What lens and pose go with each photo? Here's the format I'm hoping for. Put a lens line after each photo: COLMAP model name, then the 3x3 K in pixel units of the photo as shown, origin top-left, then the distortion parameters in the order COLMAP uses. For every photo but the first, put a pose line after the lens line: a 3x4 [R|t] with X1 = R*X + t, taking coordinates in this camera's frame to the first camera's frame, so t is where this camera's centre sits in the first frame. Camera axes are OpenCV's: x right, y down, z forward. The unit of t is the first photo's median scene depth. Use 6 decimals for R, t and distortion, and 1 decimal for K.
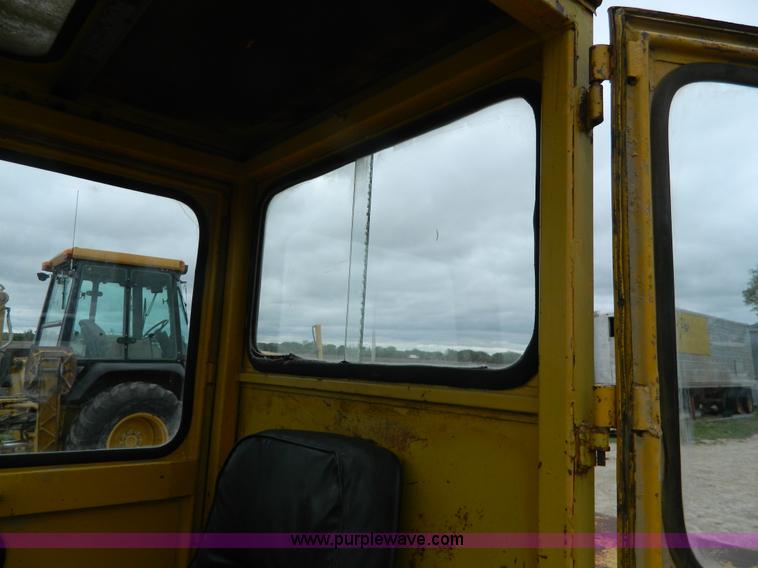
lens RADIAL K [[573.6, 0, 371.3], [0, 573.6, 281.6], [0, 0, 1]] dist [0.021435, -0.000771]
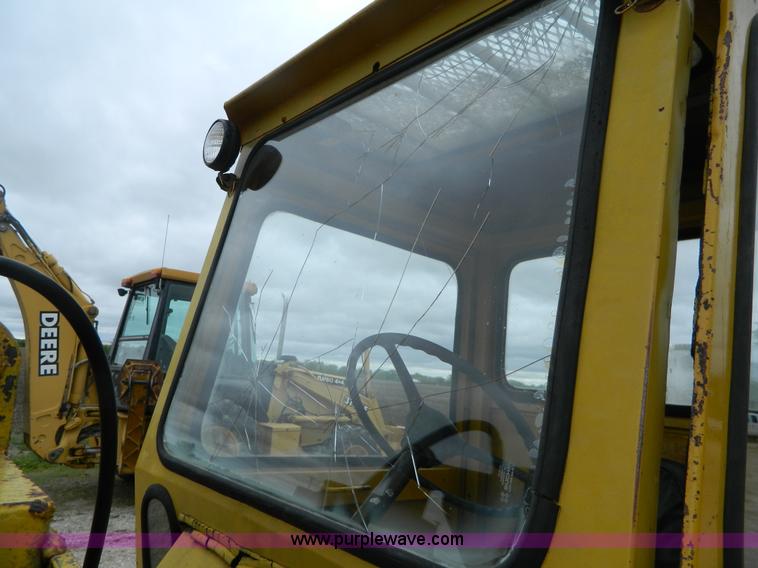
lens RADIAL K [[573.6, 0, 379.4], [0, 573.6, 281.5], [0, 0, 1]] dist [0.021435, -0.000771]
pose [[0.998887, 0.047153, -0.000928, -0.106434], [-0.047154, 0.998148, -0.038440, -0.011199], [-0.000887, 0.038440, 0.999260, -0.067629]]
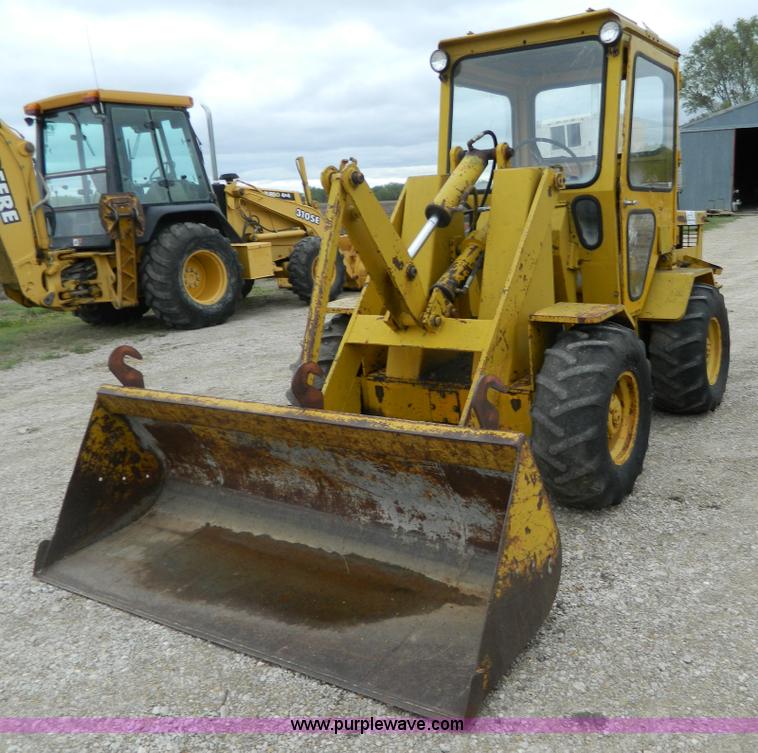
lens RADIAL K [[767.0, 0, 466.0], [0, 767.0, 368.5], [0, 0, 1]] dist [0.017052, 0.000000]
pose [[0.946103, -0.152669, 0.285625, -0.358525], [0.044335, 0.934672, 0.352735, -0.049032], [-0.320818, -0.321061, 0.891064, -0.492745]]
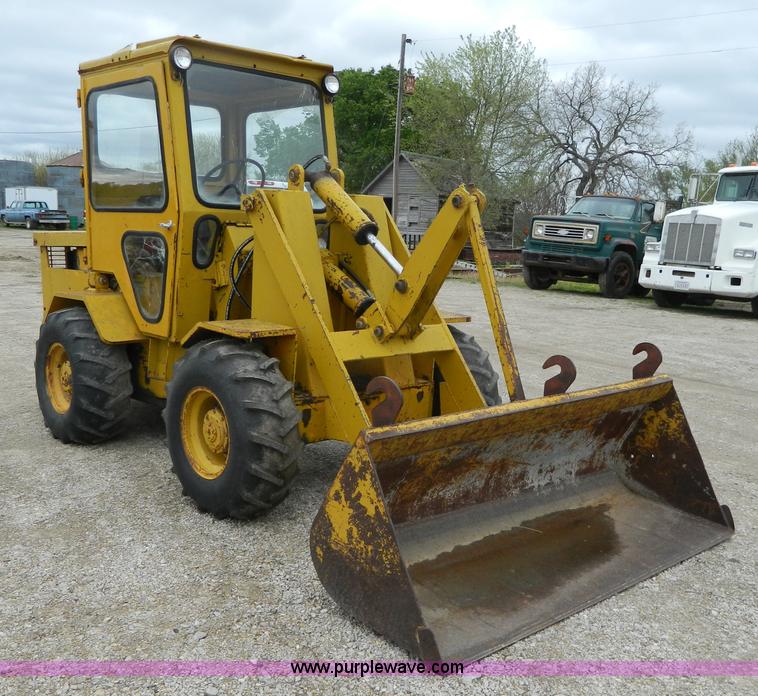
lens RADIAL K [[852.7, 0, 361.9], [0, 852.7, 370.9], [0, 0, 1]] dist [0.012192, 0.000000]
pose [[-0.020309, -0.215923, 0.976199, -0.818697], [-0.180212, 0.961199, 0.208856, 0.002019], [-0.983418, -0.171681, -0.058432, 0.013649]]
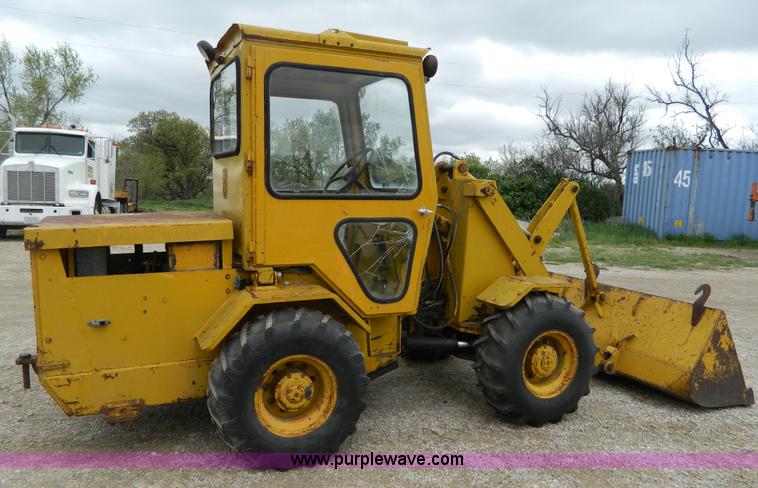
lens RADIAL K [[587.1, 0, 377.9], [0, 587.1, 243.1], [0, 0, 1]] dist [0.025070, -0.008775]
pose [[-0.949980, -0.096846, 0.296914, -0.281097], [-0.108604, 0.993811, -0.023322, 0.098857], [-0.292818, -0.054402, -0.954619, 0.616592]]
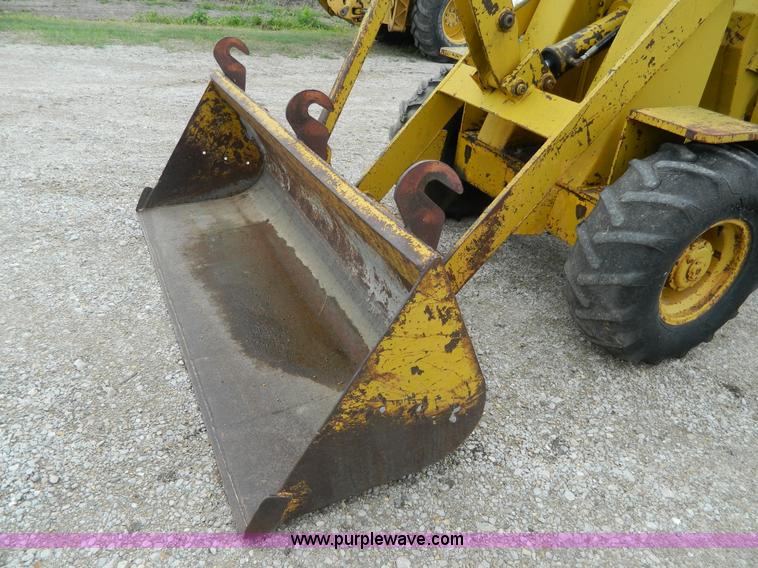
lens RADIAL K [[573.6, 0, 380.6], [0, 573.6, 277.0], [0, 0, 1]] dist [0.021435, -0.000771]
pose [[0.968258, 0.174488, -0.178968, -0.234750], [-0.036797, 0.807717, 0.588421, -0.005927], [0.247228, -0.563158, 0.788499, -0.369427]]
